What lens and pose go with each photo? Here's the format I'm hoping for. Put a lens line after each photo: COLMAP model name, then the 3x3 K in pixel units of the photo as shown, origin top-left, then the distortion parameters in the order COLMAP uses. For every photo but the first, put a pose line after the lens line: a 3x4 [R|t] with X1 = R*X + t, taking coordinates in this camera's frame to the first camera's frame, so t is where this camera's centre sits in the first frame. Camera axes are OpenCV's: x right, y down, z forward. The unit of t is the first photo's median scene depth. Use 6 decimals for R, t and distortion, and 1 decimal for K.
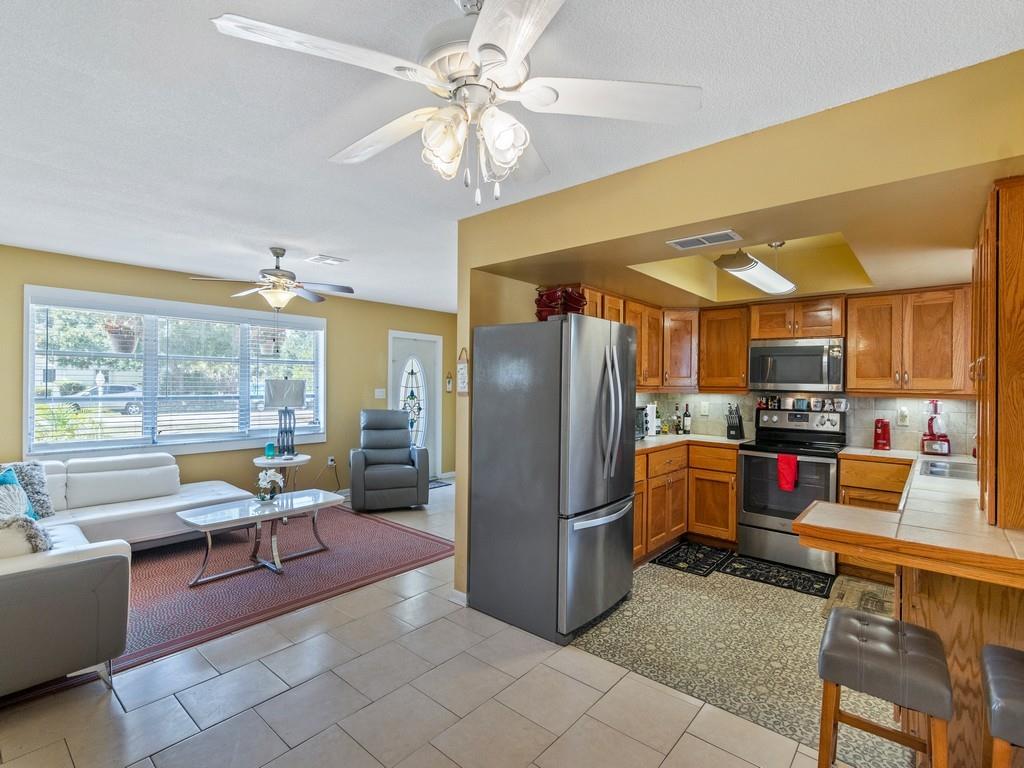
lens RADIAL K [[494.7, 0, 511.8], [0, 494.7, 382.1], [0, 0, 1]] dist [0.002338, 0.000821]
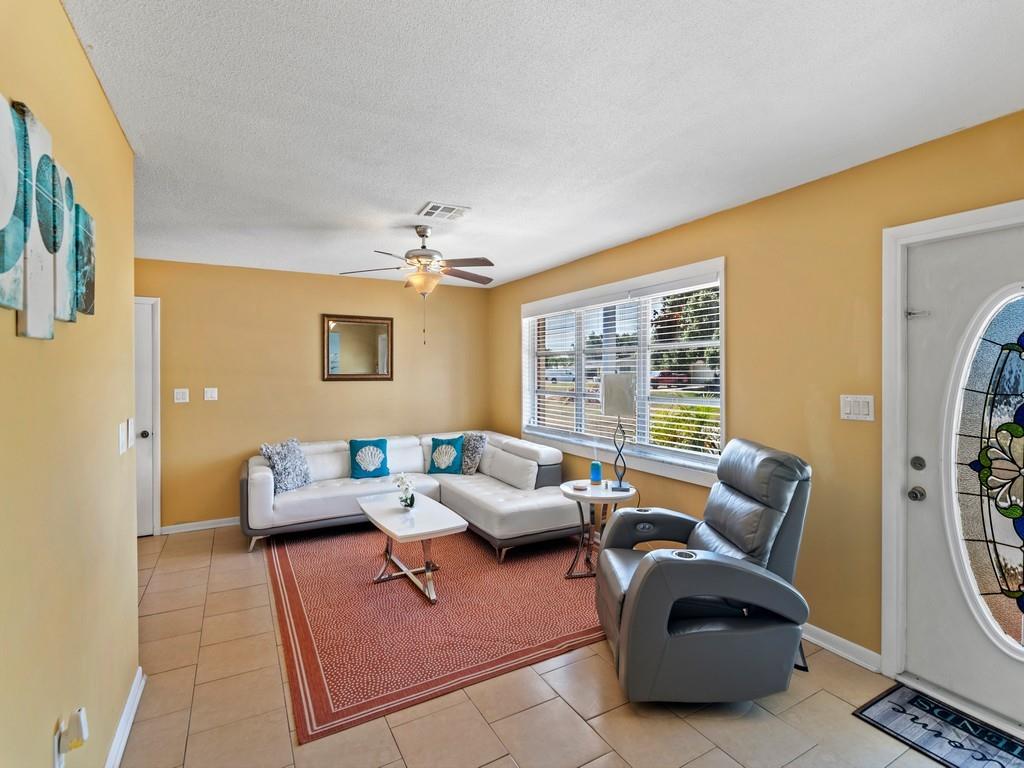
lens RADIAL K [[515.8, 0, 492.7], [0, 515.8, 379.0], [0, 0, 1]] dist [0.000858, 0.000199]
pose [[-0.394422, 0.001331, -0.918929, 0.303475], [0.001646, 0.999998, 0.000742, 0.001131], [0.918928, -0.001220, -0.394423, 1.437863]]
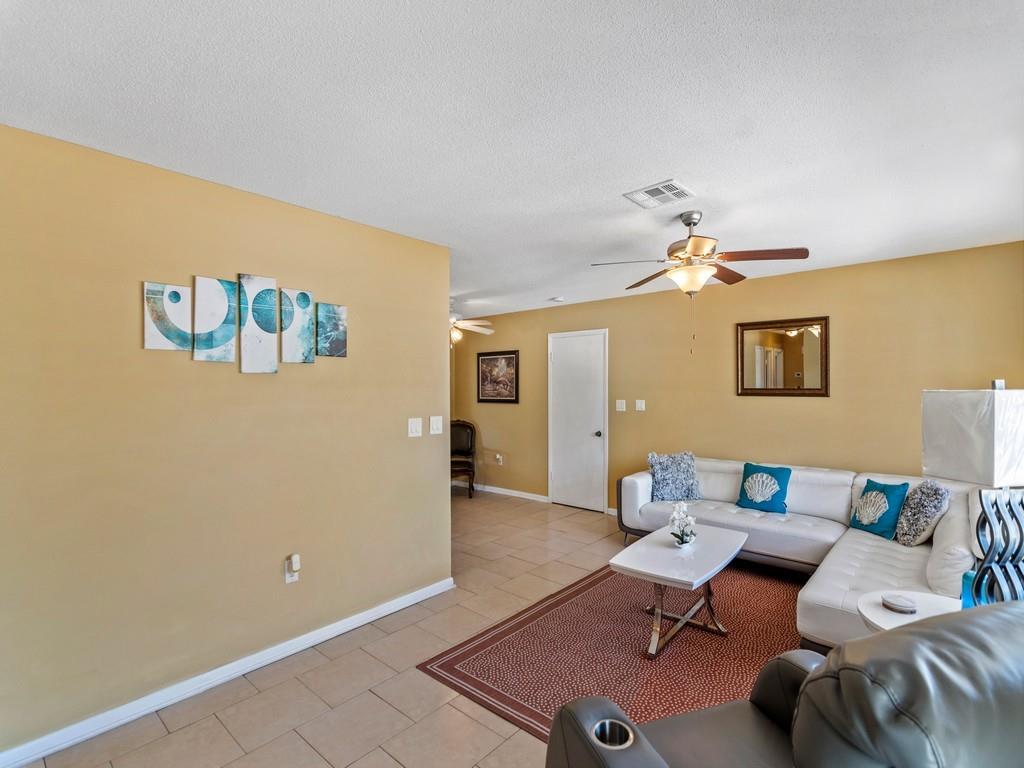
lens RADIAL K [[468.1, 0, 476.0], [0, 468.1, 389.0], [0, 0, 1]] dist [0.001325, 0.000356]
pose [[-0.998001, -0.007521, 0.062745, -0.198784], [-0.007524, 0.999972, 0.000194, -0.004772], [-0.062744, -0.000279, -0.998030, 1.669670]]
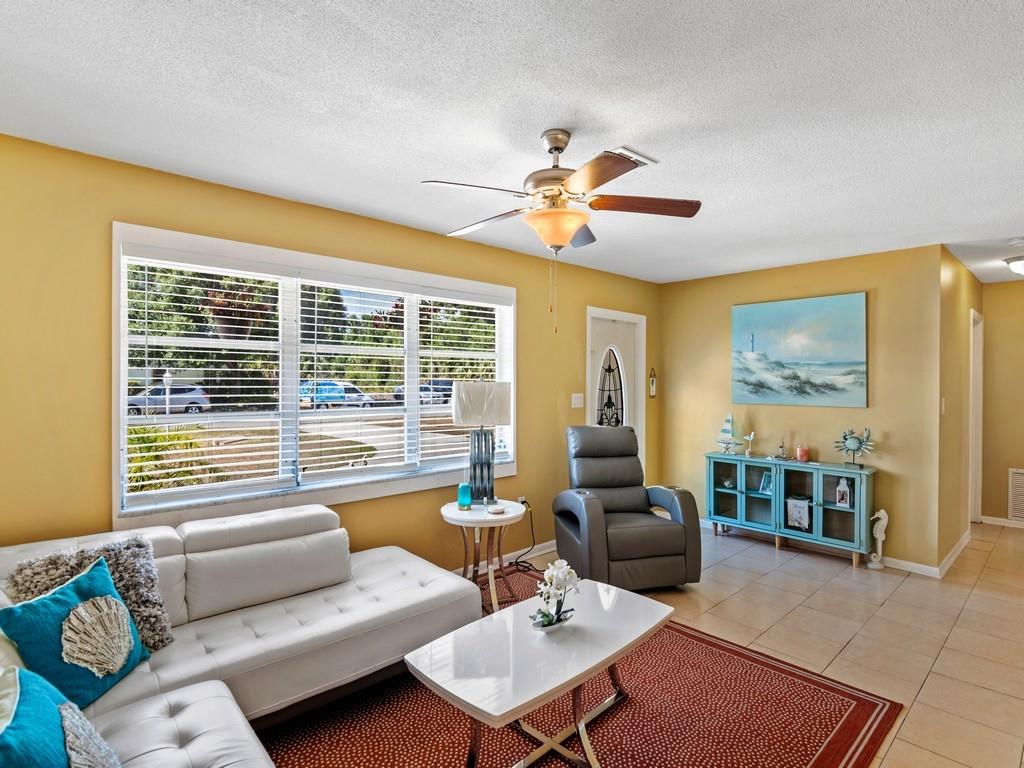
lens RADIAL K [[541.7, 0, 512.0], [0, 541.7, 384.0], [0, 0, 1]] dist [-0.003830, -0.000594]
pose [[0.994134, -0.006680, -0.107946, -0.450665], [0.007574, 0.999940, 0.007870, -0.009339], [0.107887, -0.008641, 0.994126, 0.422469]]
